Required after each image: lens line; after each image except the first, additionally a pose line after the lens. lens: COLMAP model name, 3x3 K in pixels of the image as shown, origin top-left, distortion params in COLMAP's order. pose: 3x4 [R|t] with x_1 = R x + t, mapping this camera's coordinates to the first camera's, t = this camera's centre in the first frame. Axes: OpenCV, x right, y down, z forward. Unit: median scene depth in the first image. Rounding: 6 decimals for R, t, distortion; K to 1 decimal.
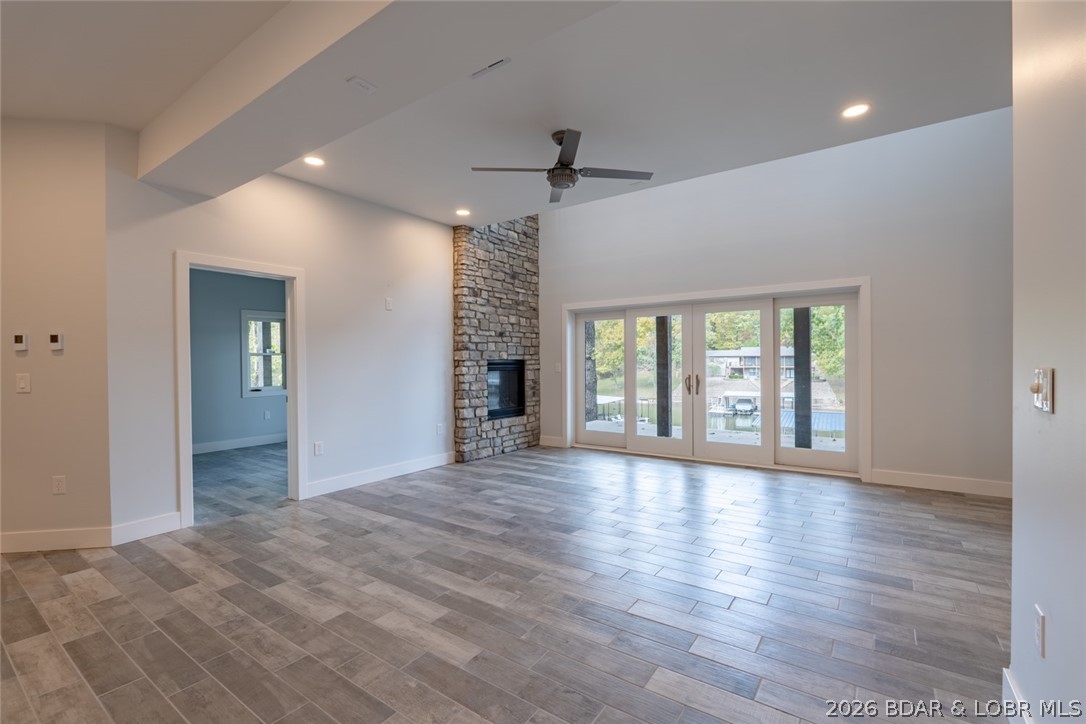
lens RADIAL K [[483.3, 0, 543.2], [0, 483.3, 364.6], [0, 0, 1]] dist [-0.001391, 0.000072]
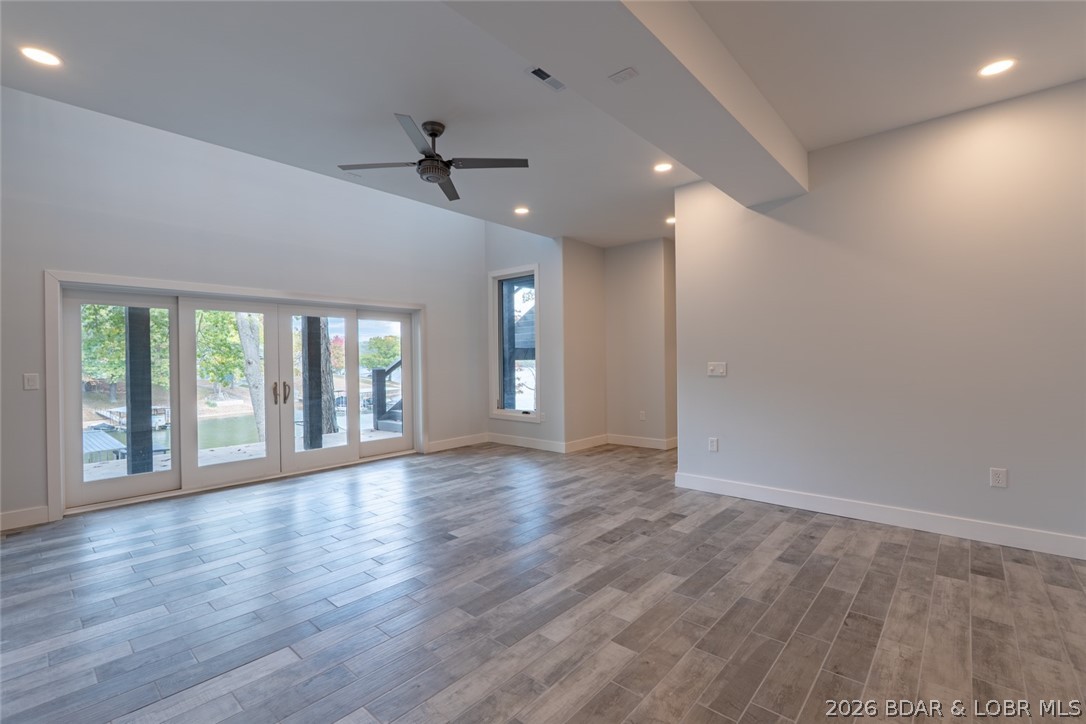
lens RADIAL K [[483.3, 0, 543.2], [0, 483.3, 364.6], [0, 0, 1]] dist [-0.001391, 0.000072]
pose [[0.100738, -0.000099, 0.994913, -1.058620], [0.020566, 0.999787, -0.001982, 0.002166], [-0.994700, 0.020661, 0.100718, 0.832944]]
